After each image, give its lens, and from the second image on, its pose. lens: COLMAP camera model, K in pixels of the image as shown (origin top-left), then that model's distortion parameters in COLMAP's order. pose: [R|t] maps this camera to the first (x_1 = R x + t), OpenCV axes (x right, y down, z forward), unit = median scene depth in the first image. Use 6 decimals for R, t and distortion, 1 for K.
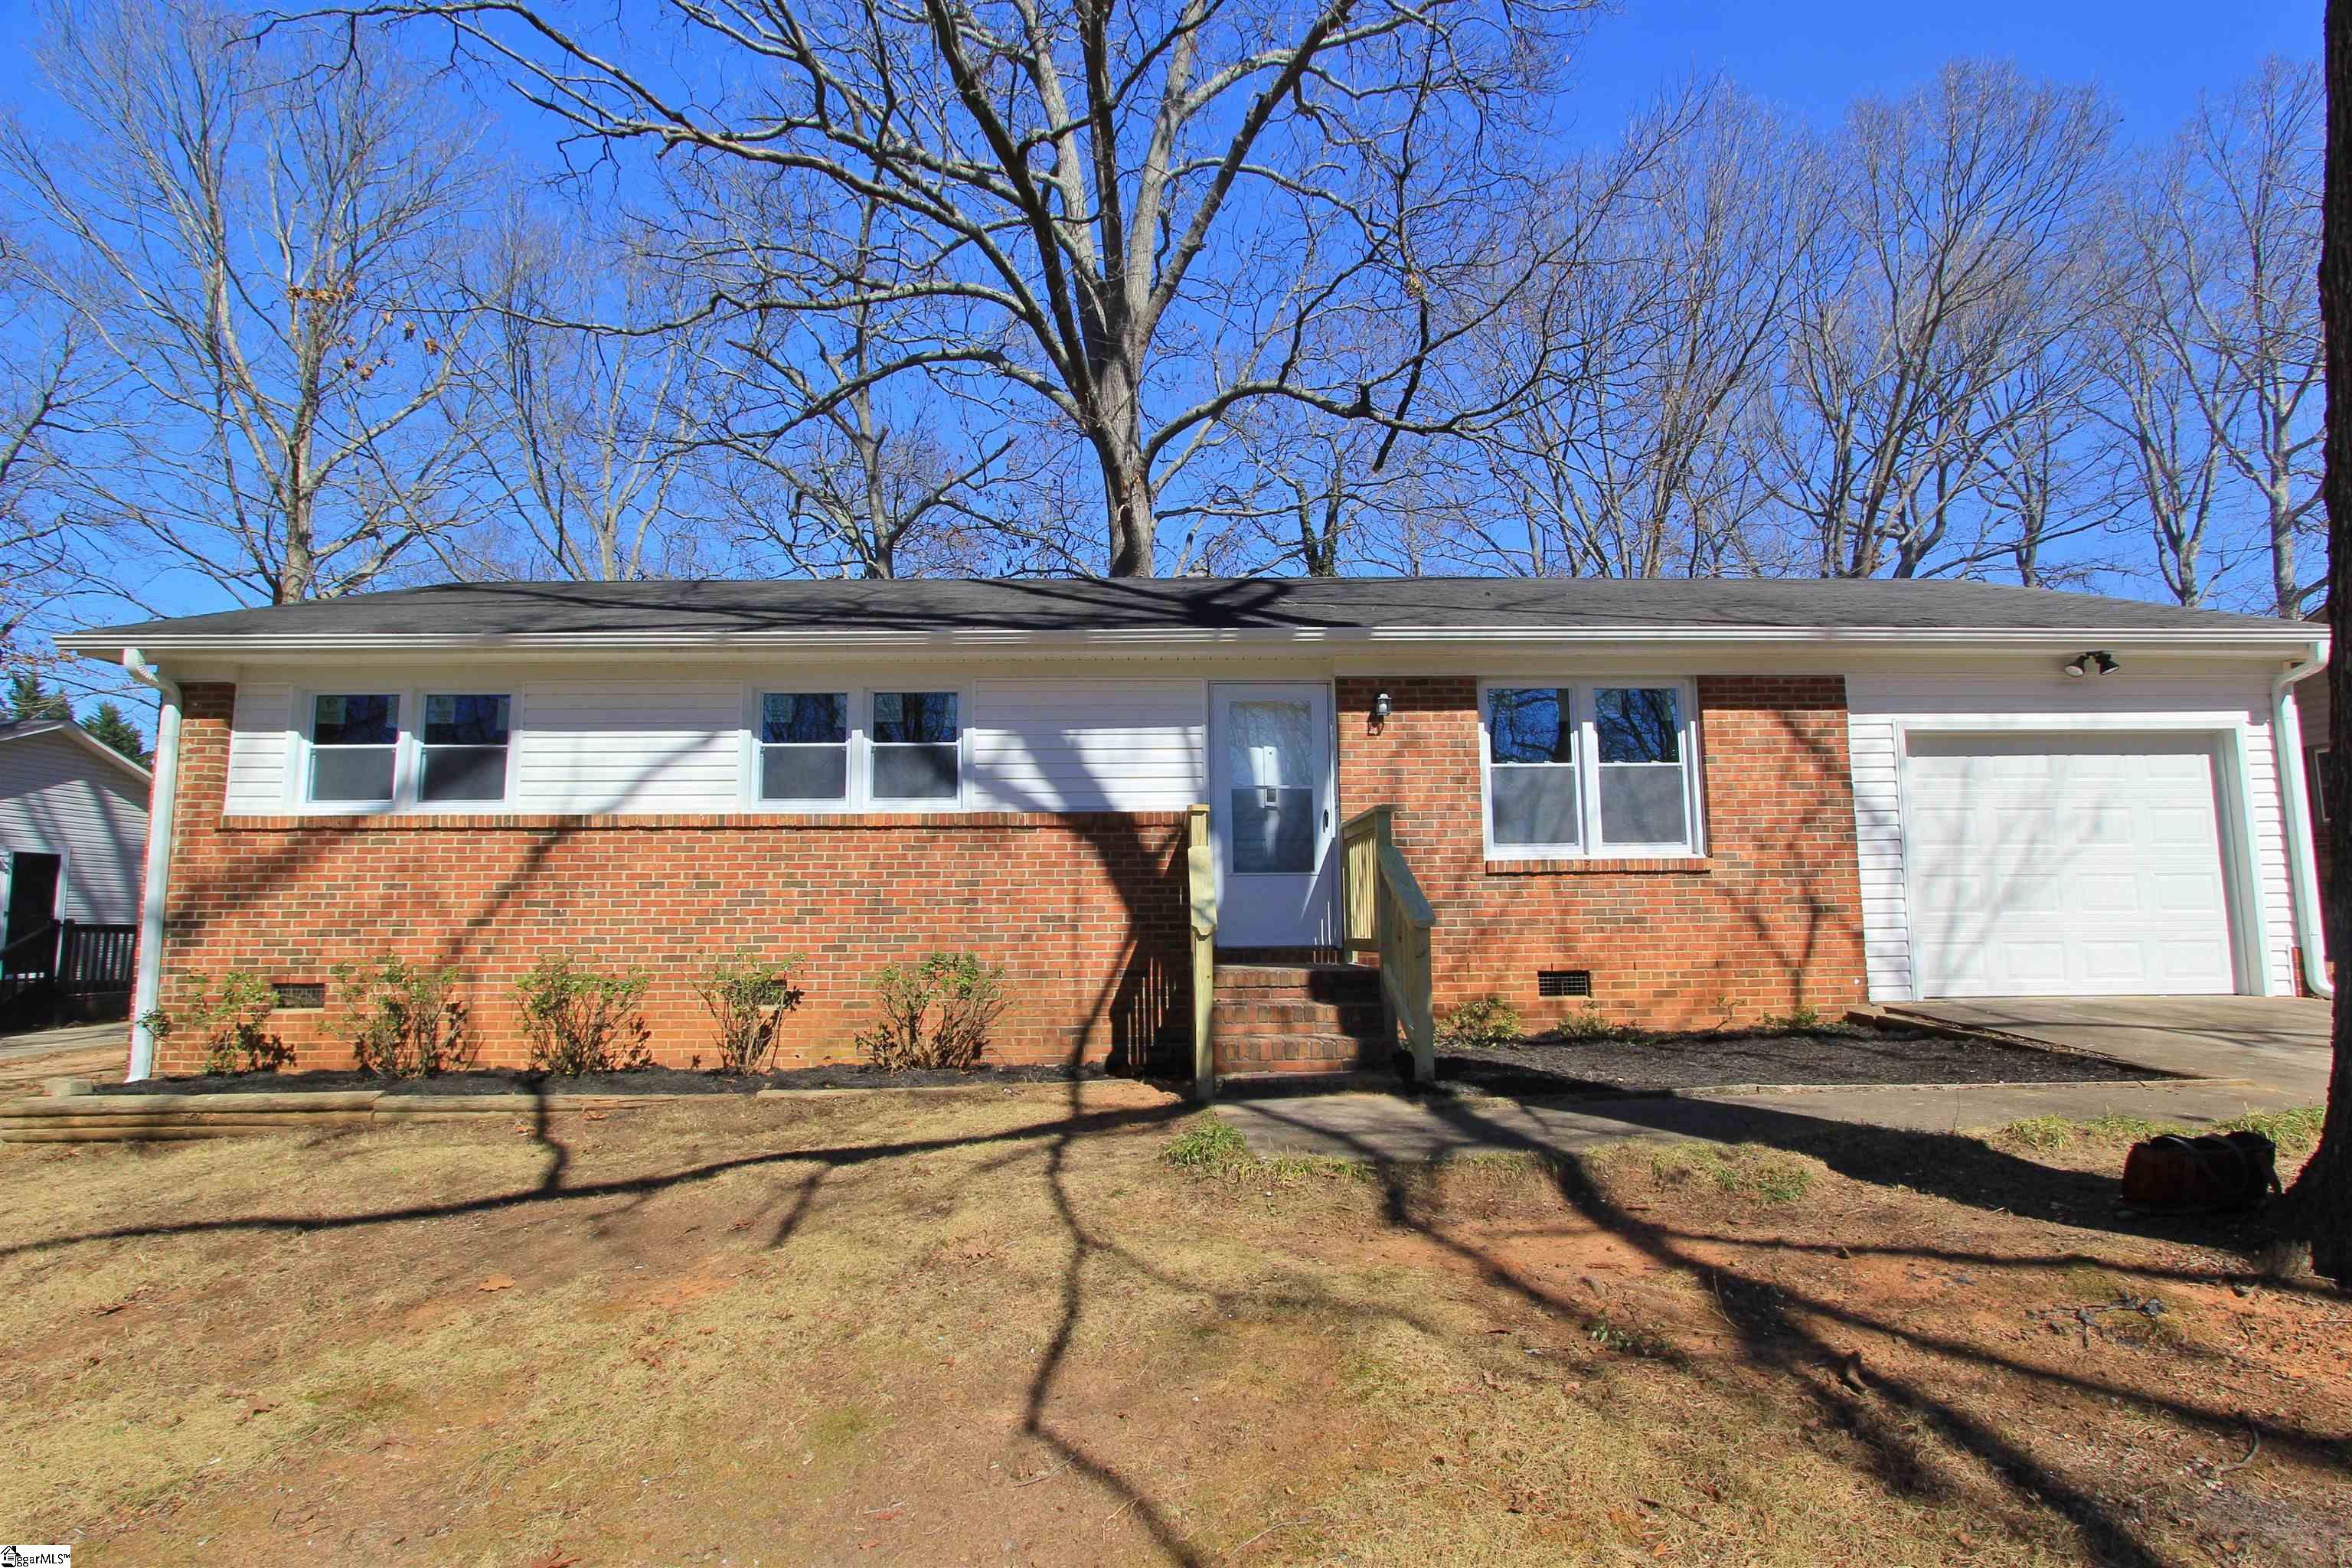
lens RADIAL K [[1089.1, 0, 1181.7], [0, 1089.1, 810.0], [0, 0, 1]] dist [-0.014862, 0.001499]
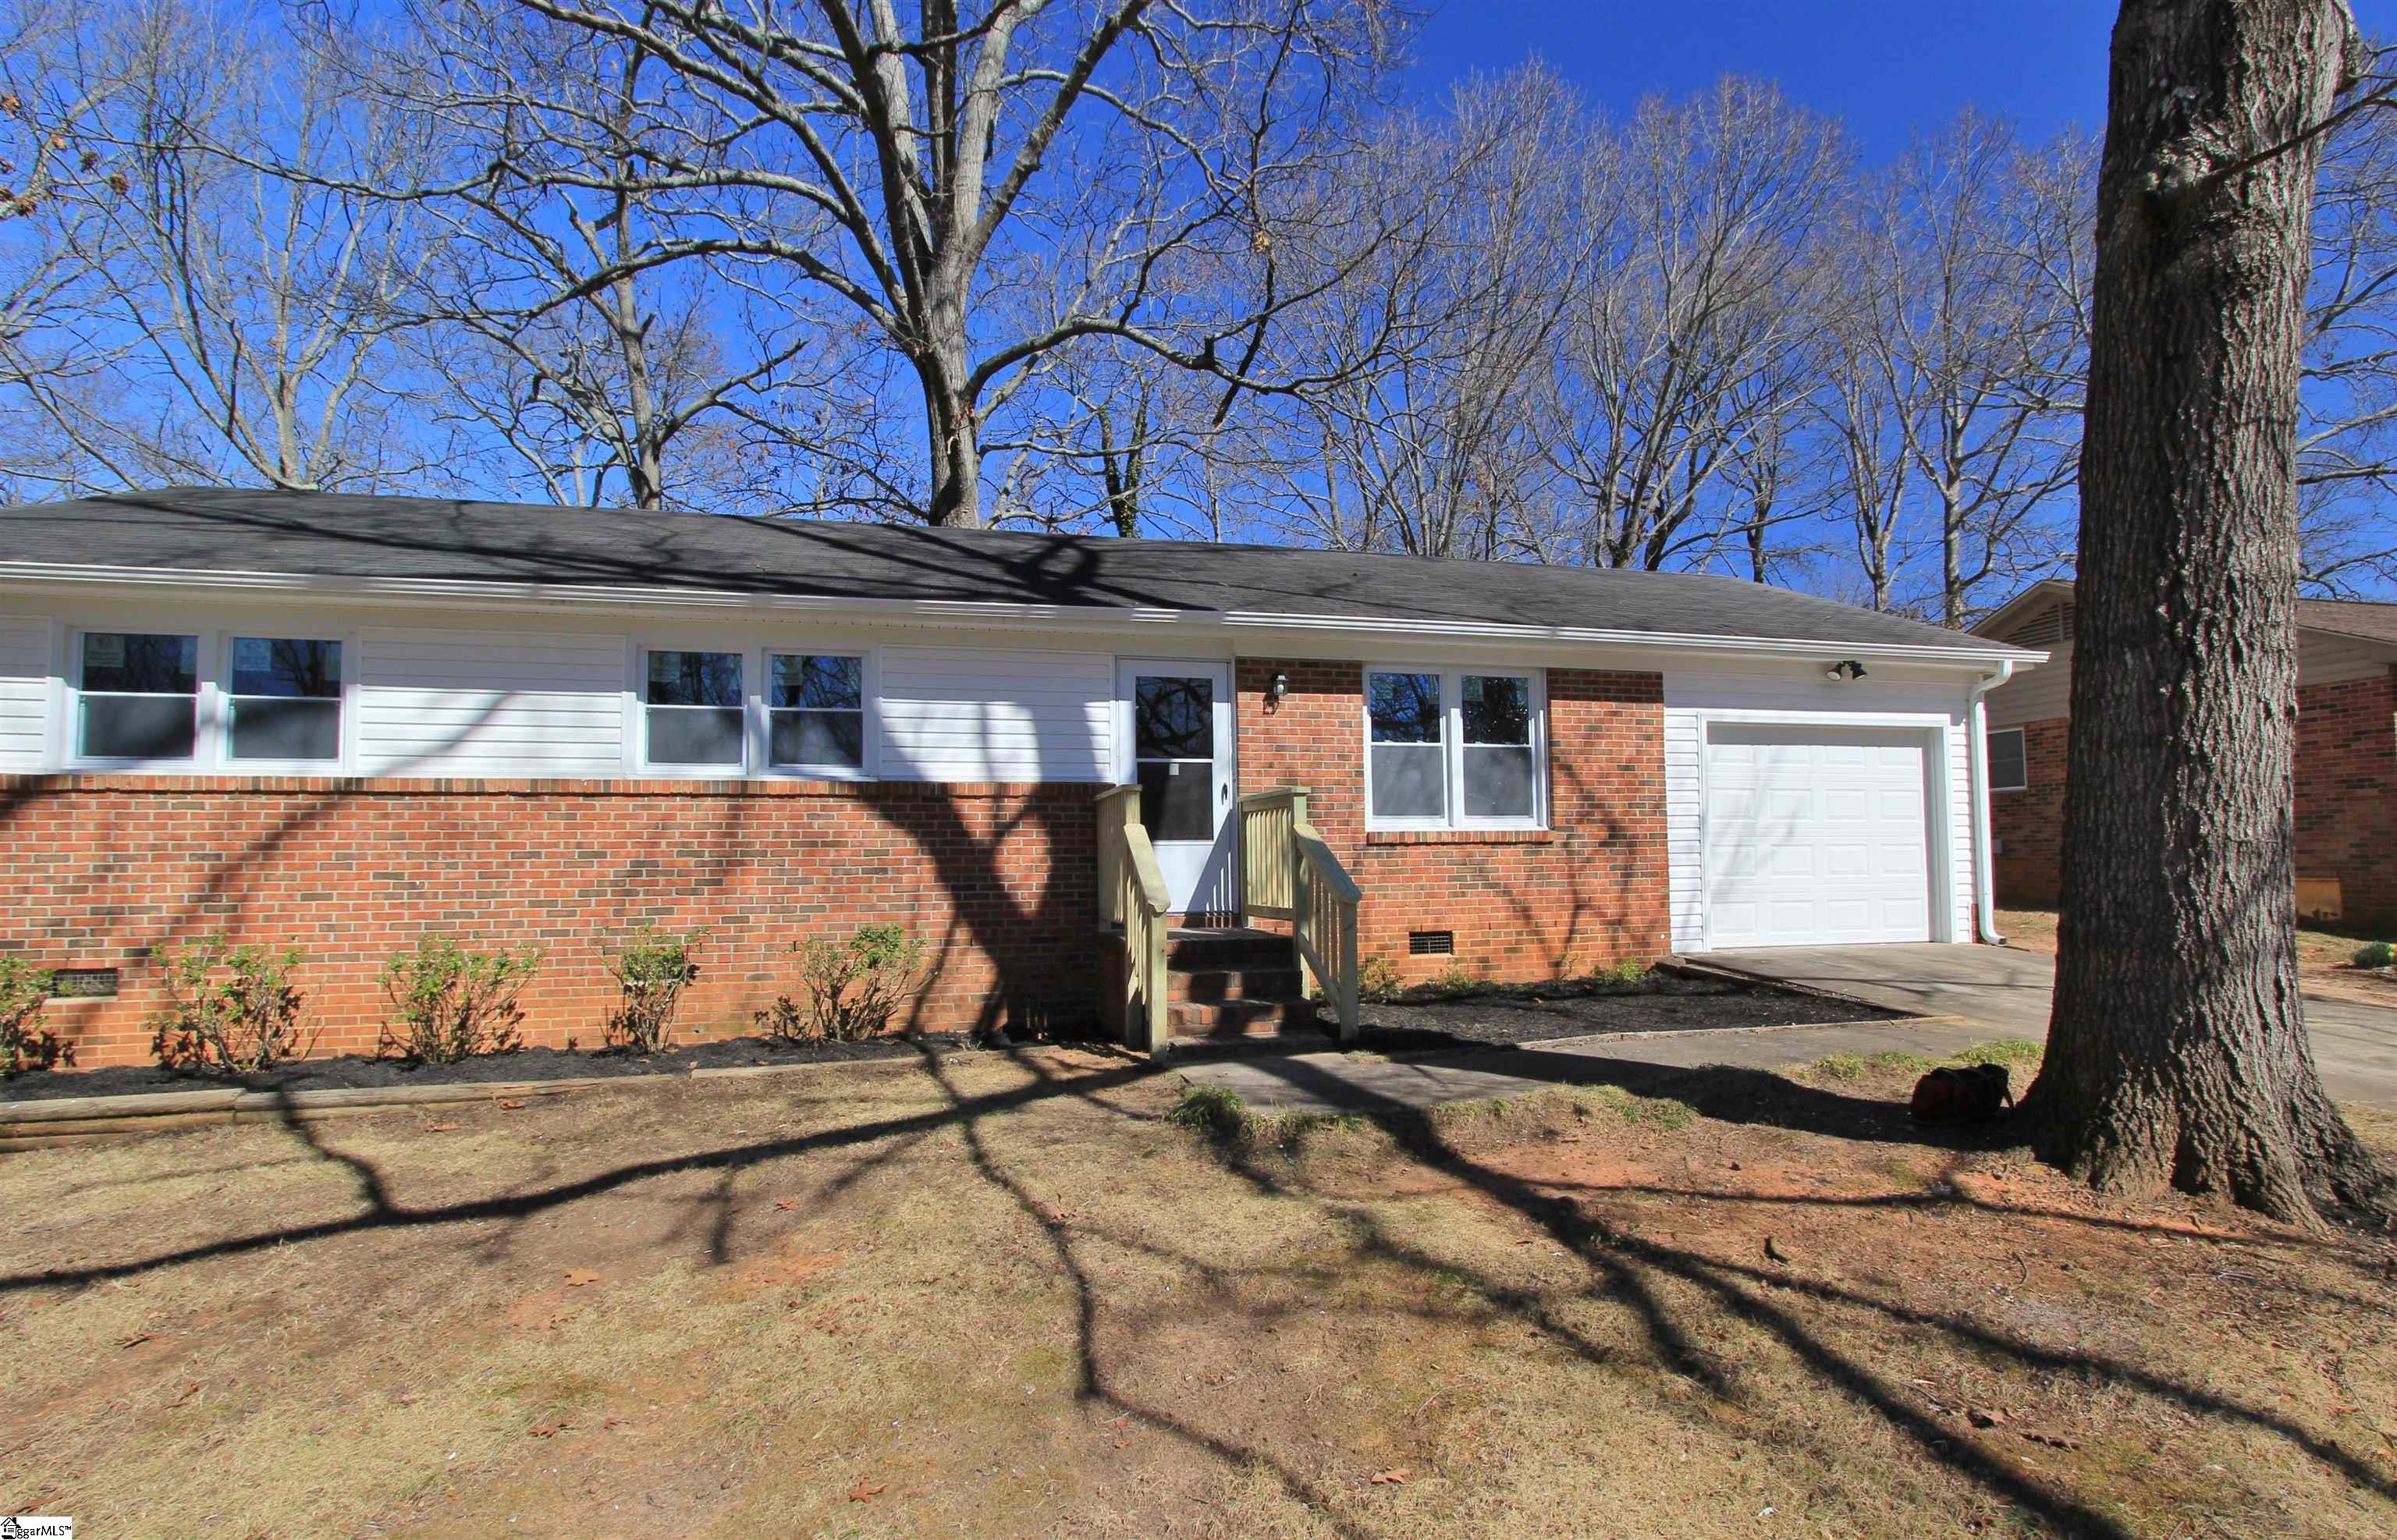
lens RADIAL K [[1139.1, 0, 1203.9], [0, 1139.1, 803.7], [0, 0, 1]] dist [-0.012900, 0.000073]
pose [[0.973412, 0.010237, 0.228833, -0.140335], [-0.022767, 0.998378, 0.052184, -0.037373], [-0.227927, -0.056007, 0.972066, -0.072748]]
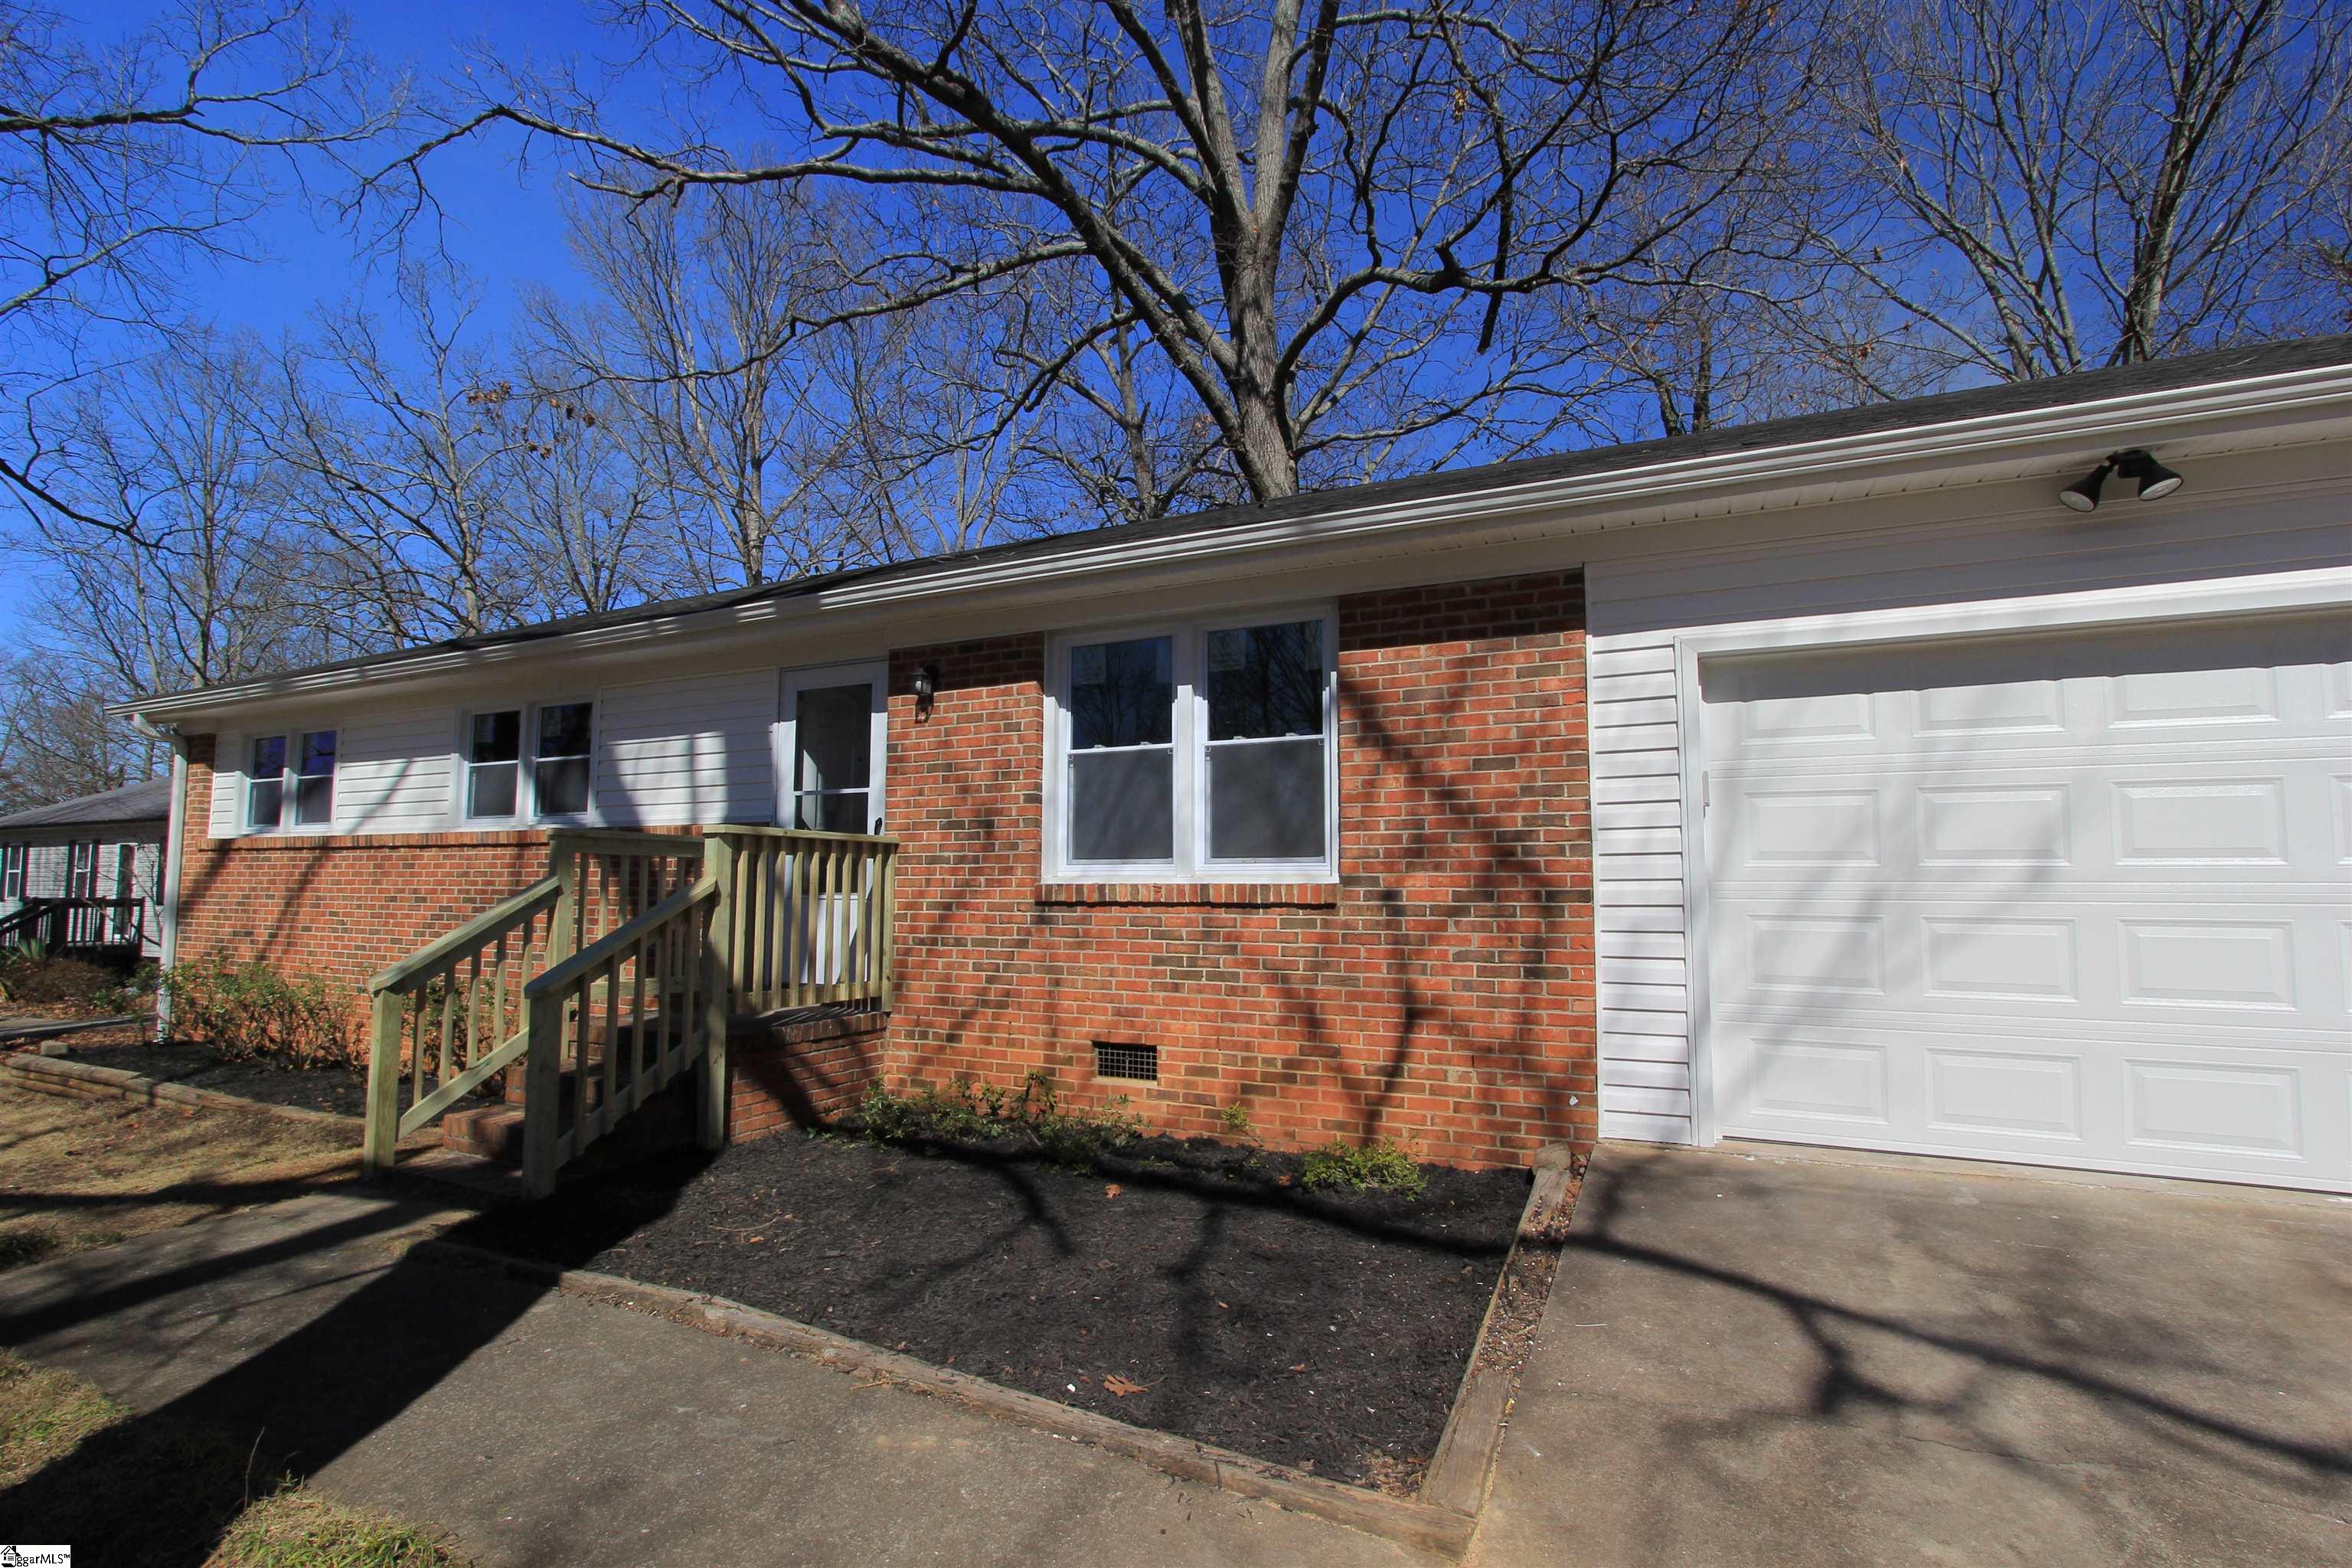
lens RADIAL K [[1077.5, 0, 1192.4], [0, 1077.5, 807.2], [0, 0, 1]] dist [-0.021231, 0.000040]
pose [[0.891453, -0.021174, -0.452618, 0.691837], [0.038918, 0.998794, 0.029926, -0.022825], [0.451438, -0.044292, 0.891202, 0.397240]]
